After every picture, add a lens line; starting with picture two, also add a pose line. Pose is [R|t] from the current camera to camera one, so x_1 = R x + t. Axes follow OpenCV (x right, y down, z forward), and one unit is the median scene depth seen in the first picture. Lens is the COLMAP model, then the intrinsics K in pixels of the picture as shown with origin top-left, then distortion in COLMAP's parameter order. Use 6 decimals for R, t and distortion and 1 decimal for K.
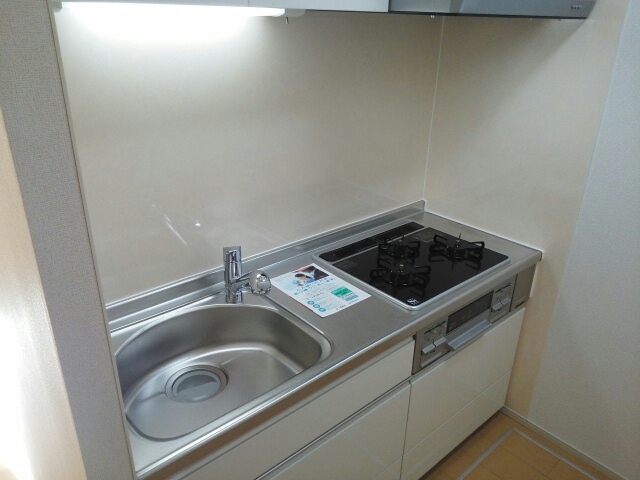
lens RADIAL K [[504.7, 0, 320.0], [0, 504.7, 240.0], [0, 0, 1]] dist [0.016942, -0.005972]
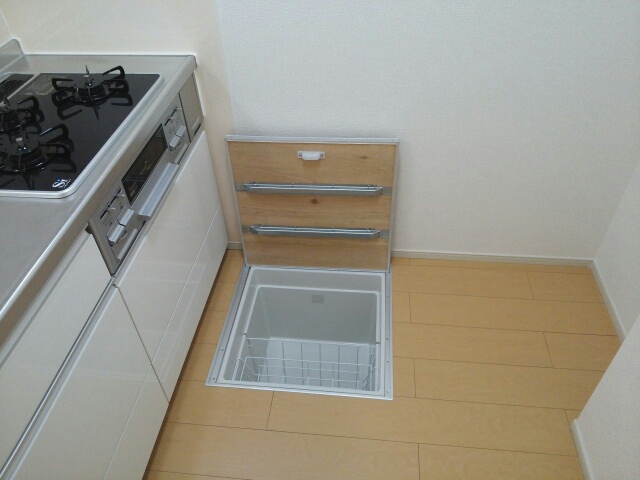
lens RADIAL K [[504.7, 0, 320.0], [0, 504.7, 240.0], [0, 0, 1]] dist [0.016942, -0.005972]
pose [[0.740960, -0.486509, 0.462912, 0.075107], [0.323799, 0.862723, 0.388412, 0.030195], [-0.588330, -0.137908, 0.796774, 0.208777]]
